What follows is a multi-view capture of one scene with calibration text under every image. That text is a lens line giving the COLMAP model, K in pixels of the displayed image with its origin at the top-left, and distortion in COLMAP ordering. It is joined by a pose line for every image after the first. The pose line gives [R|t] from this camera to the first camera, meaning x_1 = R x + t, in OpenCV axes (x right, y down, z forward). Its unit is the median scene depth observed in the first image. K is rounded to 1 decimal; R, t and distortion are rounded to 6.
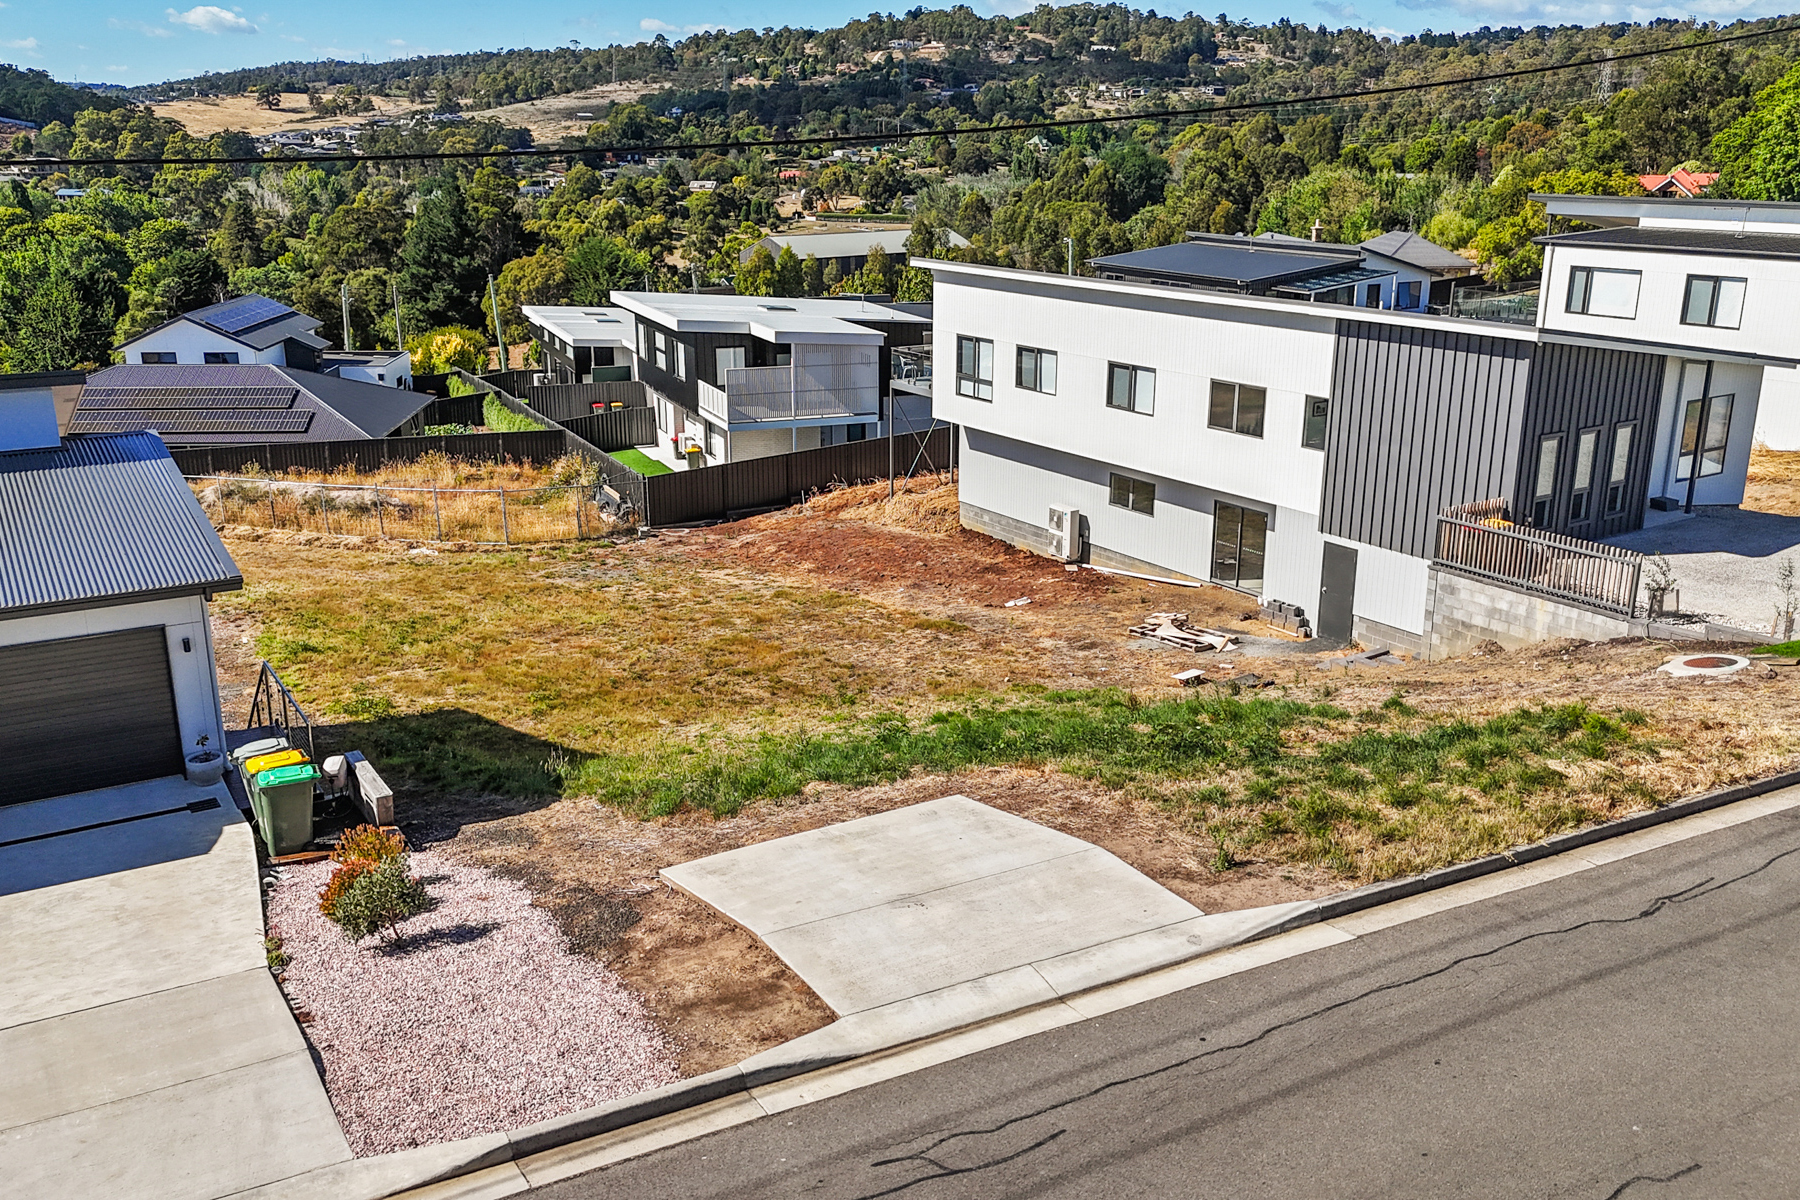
lens RADIAL K [[1568.3, 0, 907.9], [0, 1568.3, 594.9], [0, 0, 1]] dist [0.079084, -0.093838]
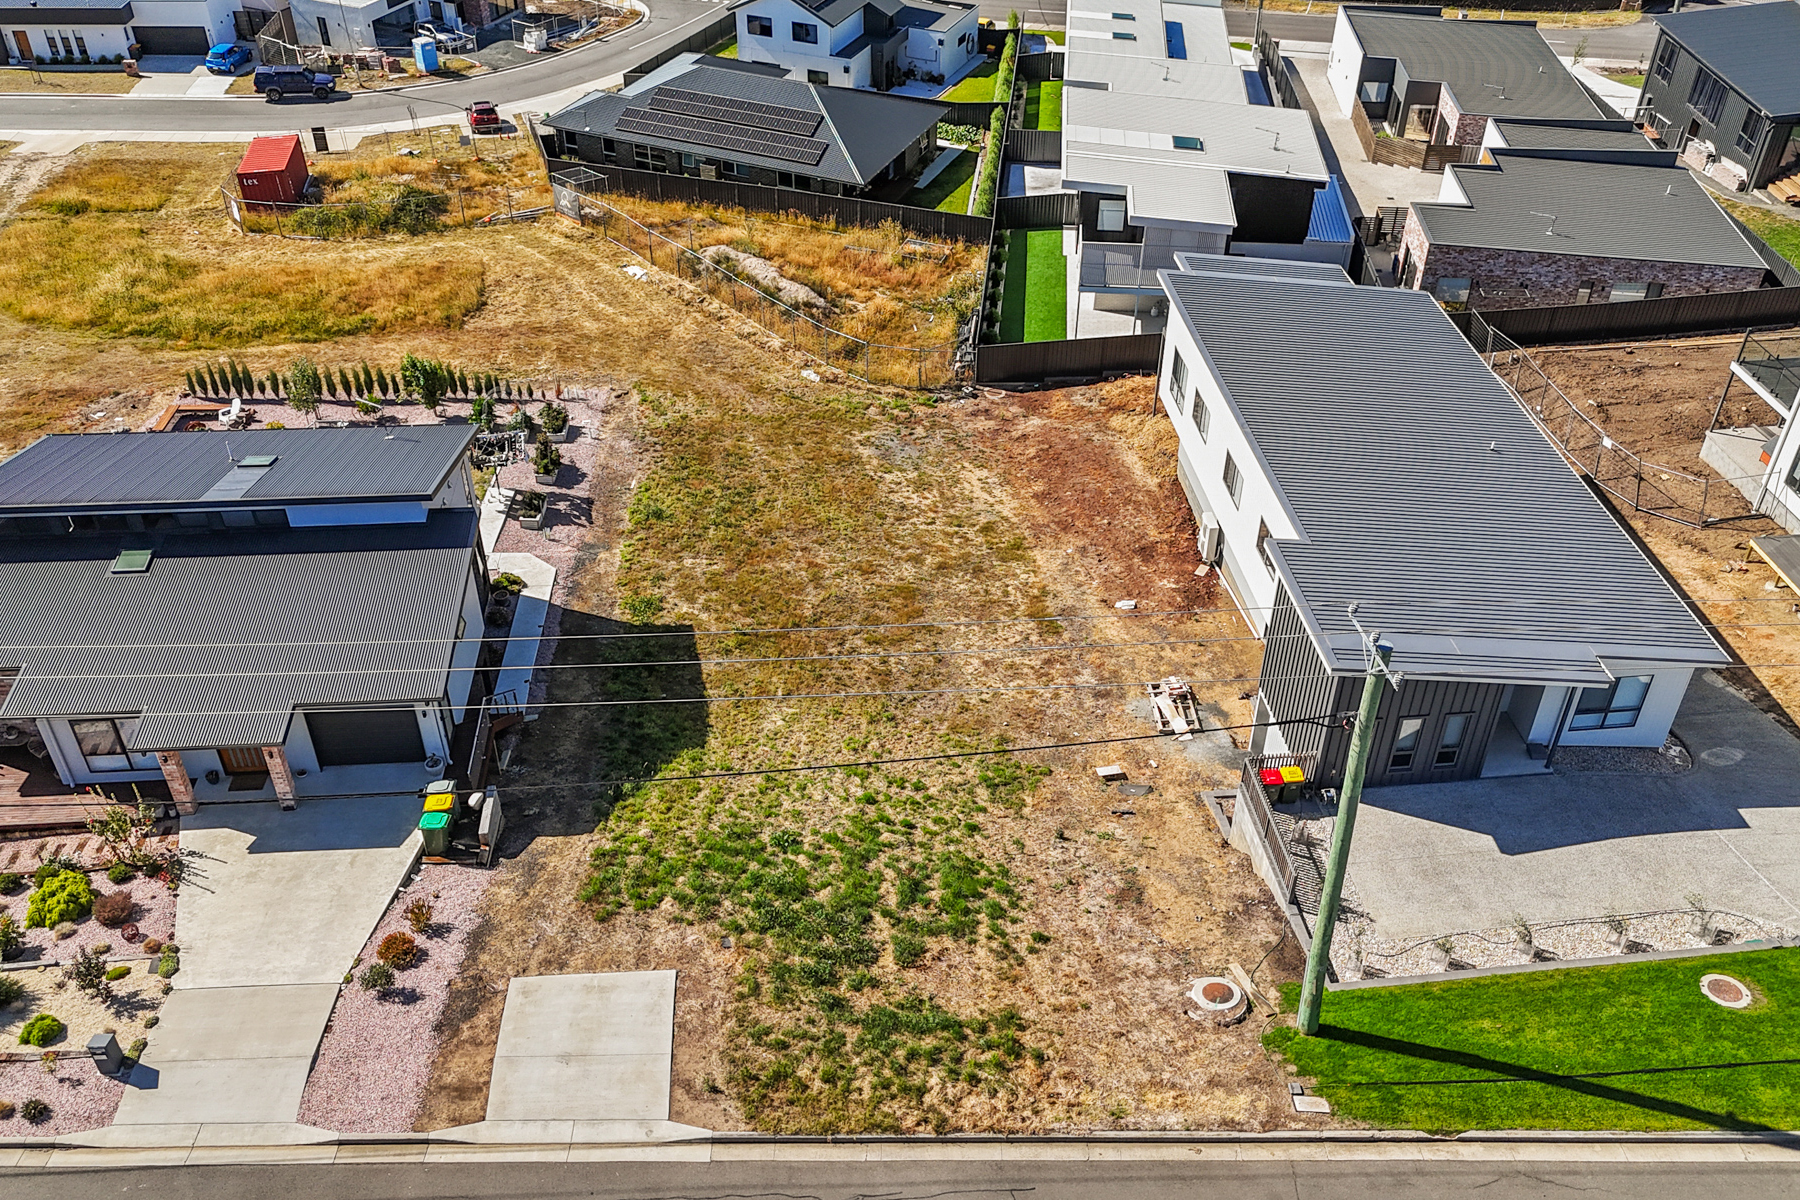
lens RADIAL K [[1568.3, 0, 907.9], [0, 1568.3, 594.9], [0, 0, 1]] dist [0.079084, -0.093838]
pose [[0.888756, 0.280663, -0.362409, 0.334000], [-0.133573, 0.914893, 0.380958, -0.417402], [0.438486, -0.290171, 0.850606, -0.158789]]
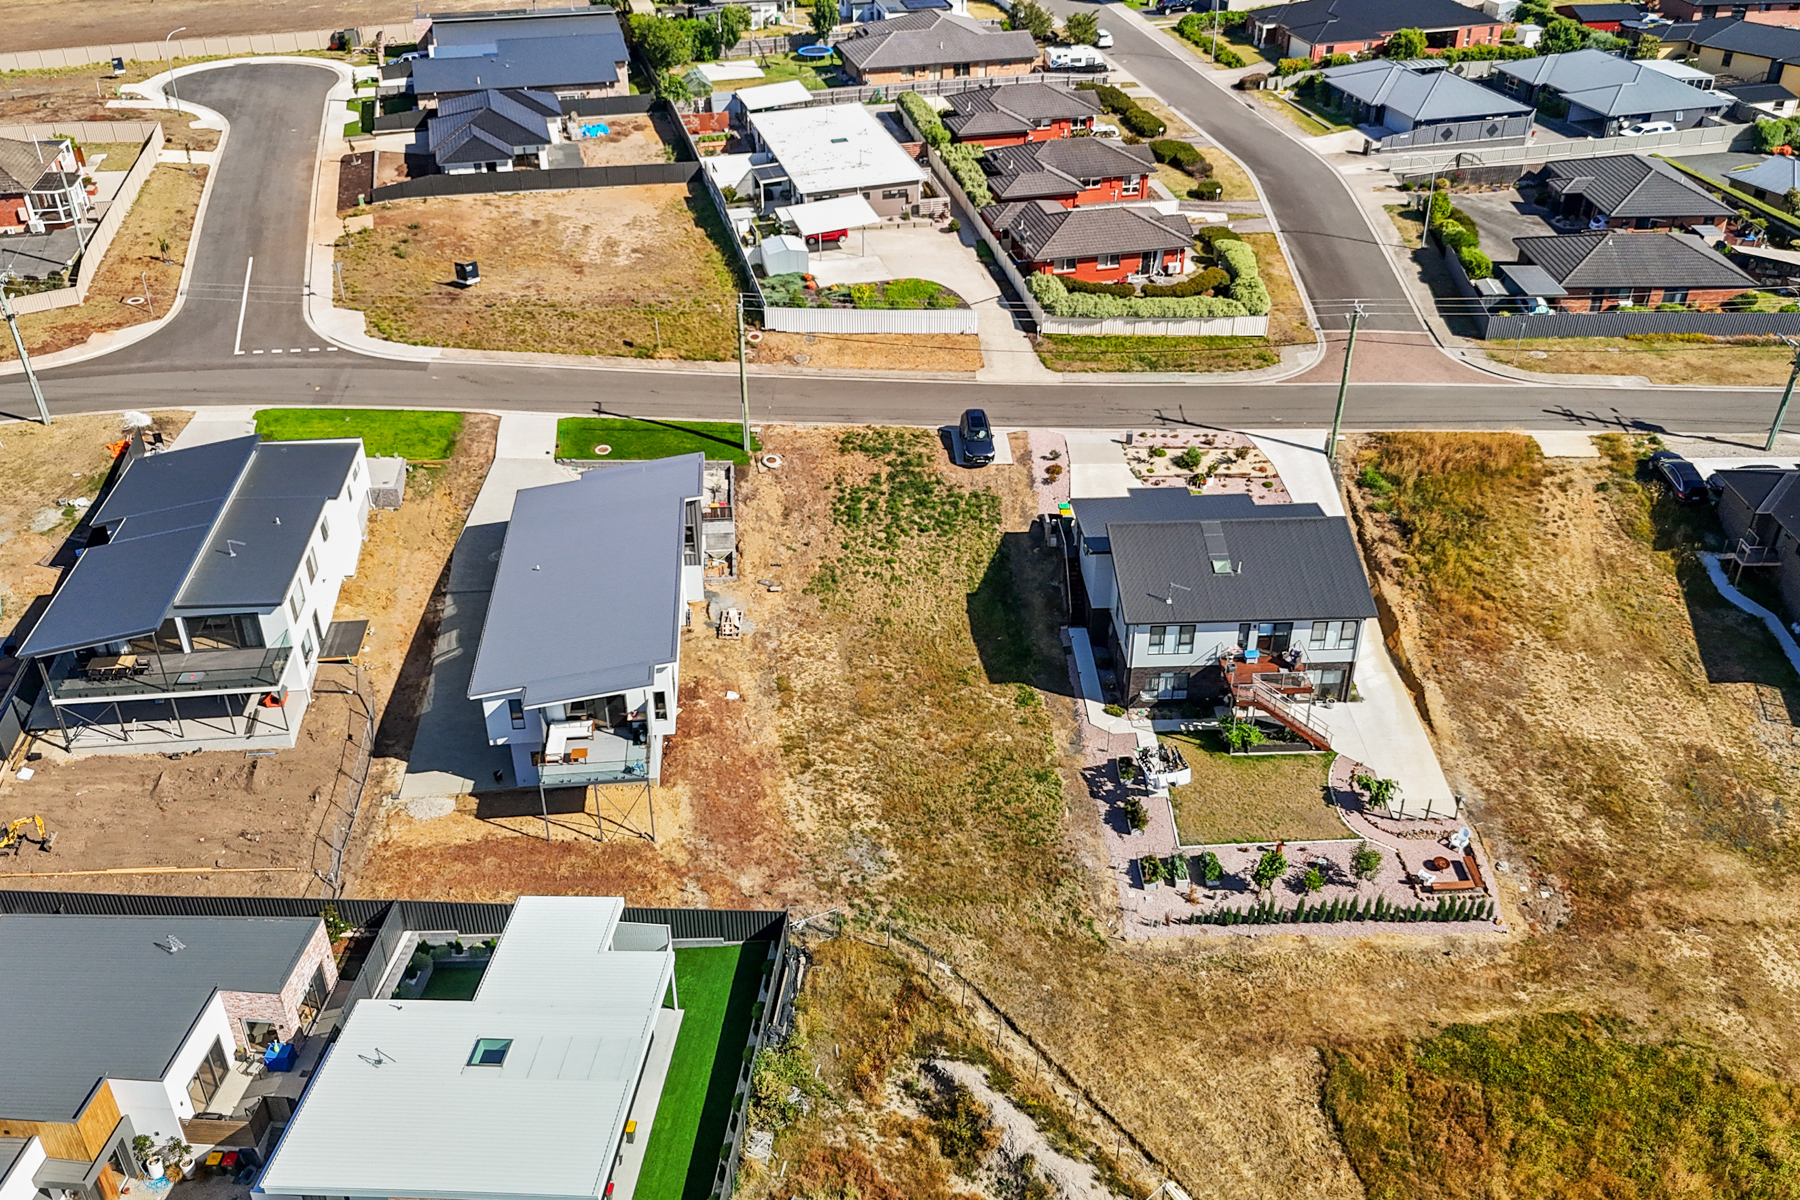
lens RADIAL K [[1579.5, 0, 904.6], [0, 1579.5, 579.1], [0, 0, 1]] dist [0.114413, -0.212664]
pose [[-0.880850, -0.250284, 0.401823, -0.843229], [0.130329, 0.687797, 0.714107, -1.414026], [-0.455103, 0.681390, -0.573227, 1.778037]]
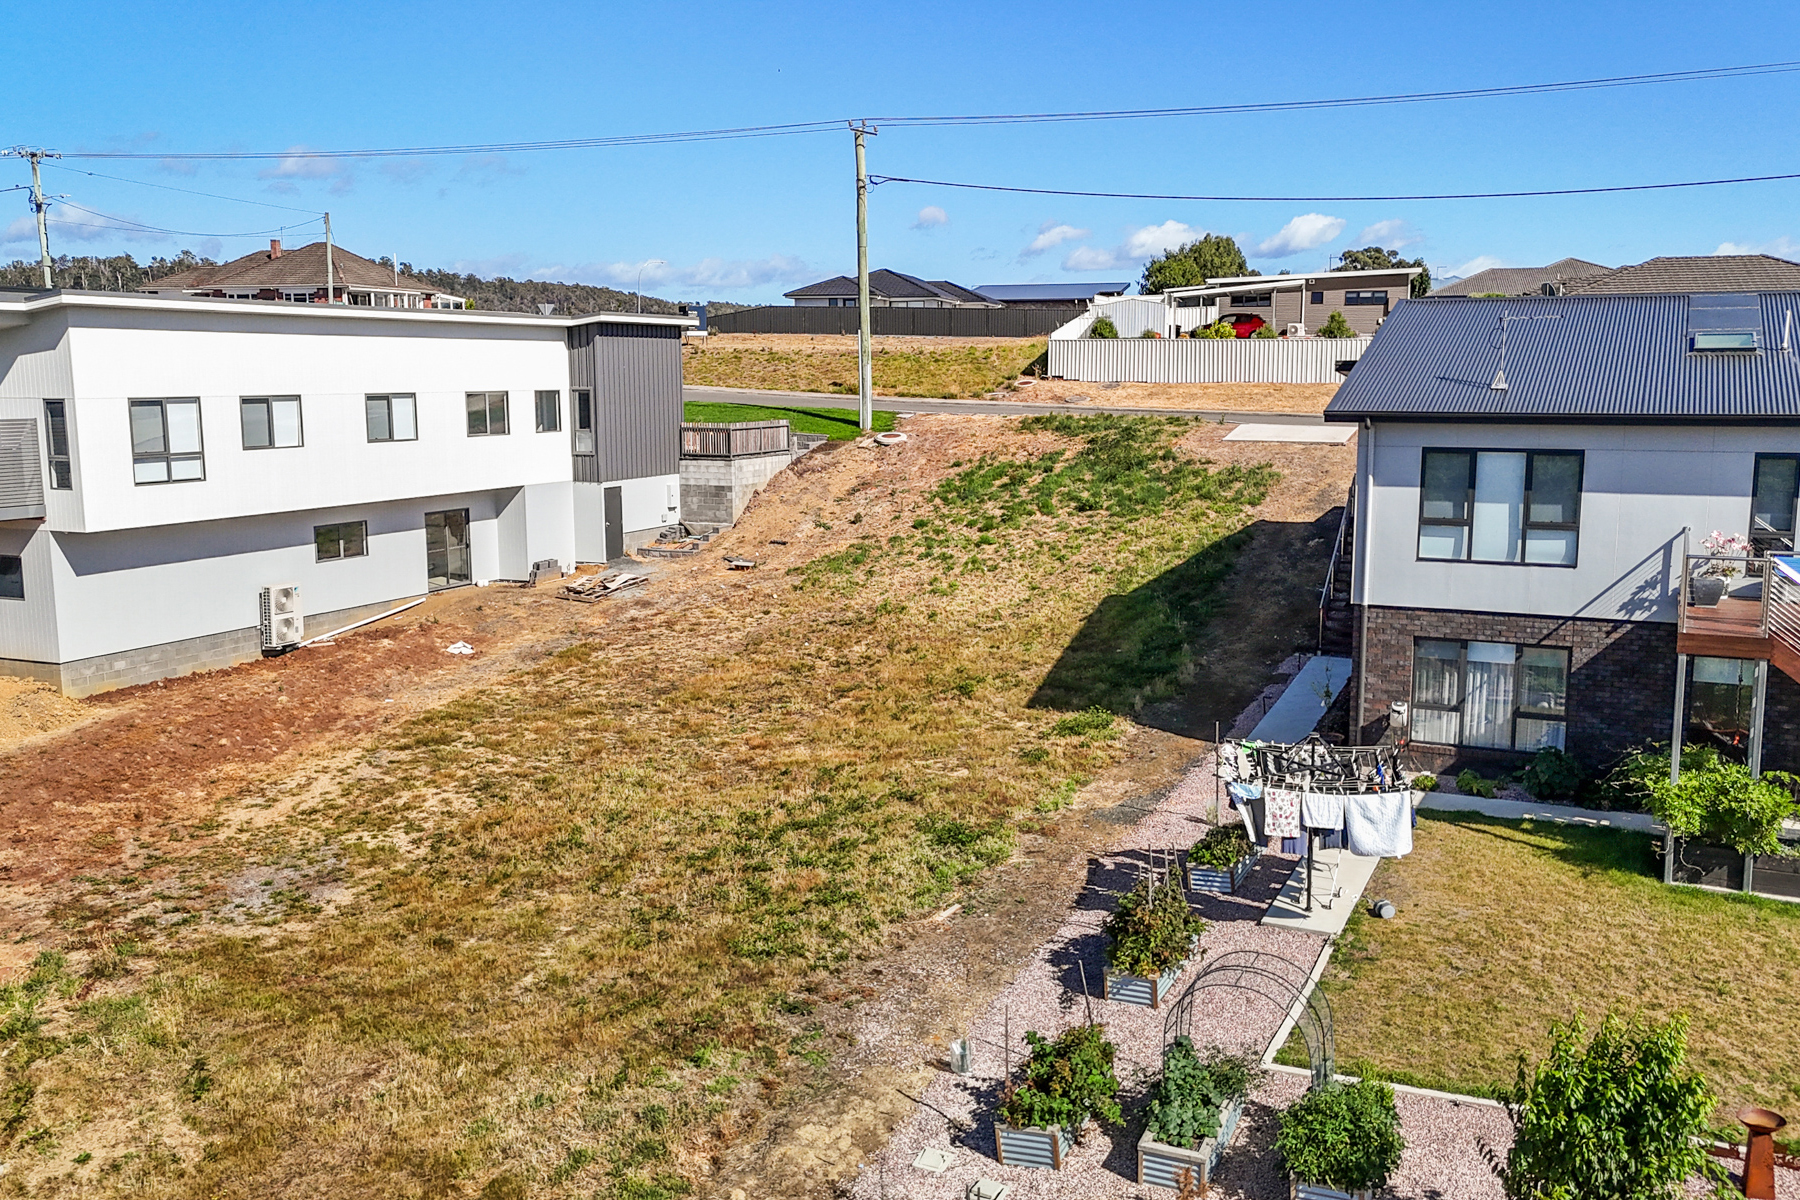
lens RADIAL K [[1568.3, 0, 907.9], [0, 1568.3, 594.9], [0, 0, 1]] dist [0.079084, -0.093838]
pose [[-0.546661, -0.121078, 0.828554, -0.745446], [0.235612, 0.927271, 0.290956, -0.207249], [-0.803523, 0.354272, -0.478376, 1.080353]]
